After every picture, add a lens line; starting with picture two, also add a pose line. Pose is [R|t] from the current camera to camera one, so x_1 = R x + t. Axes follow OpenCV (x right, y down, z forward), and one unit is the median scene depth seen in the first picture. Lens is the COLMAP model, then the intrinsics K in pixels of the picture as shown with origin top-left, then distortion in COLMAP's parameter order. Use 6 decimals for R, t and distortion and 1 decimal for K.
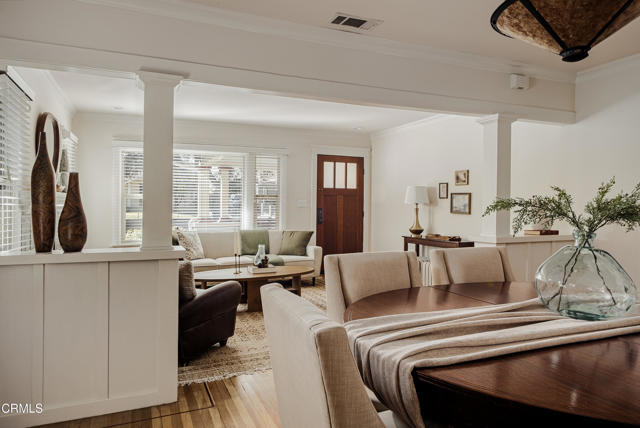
lens RADIAL K [[411.5, 0, 320.0], [0, 411.5, 214.0], [0, 0, 1]] dist [-0.002509, -0.000511]
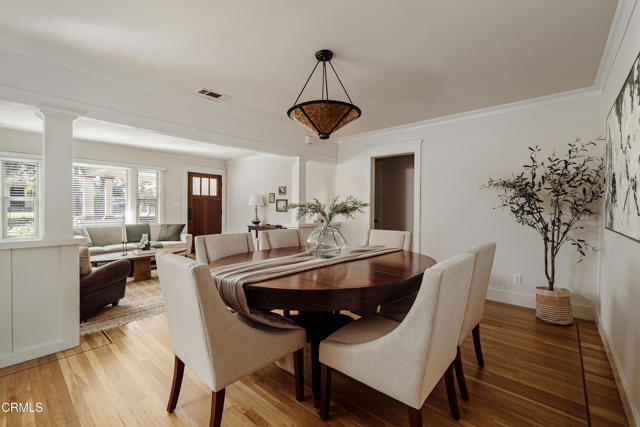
lens RADIAL K [[257.4, 0, 320.0], [0, 257.4, 213.5], [0, 0, 1]] dist [-0.000784, 0.000028]
pose [[0.892329, -0.008800, 0.451300, -0.004330], [0.006368, 0.999956, 0.006909, 0.002415], [-0.451341, -0.003291, 0.892346, -0.103150]]
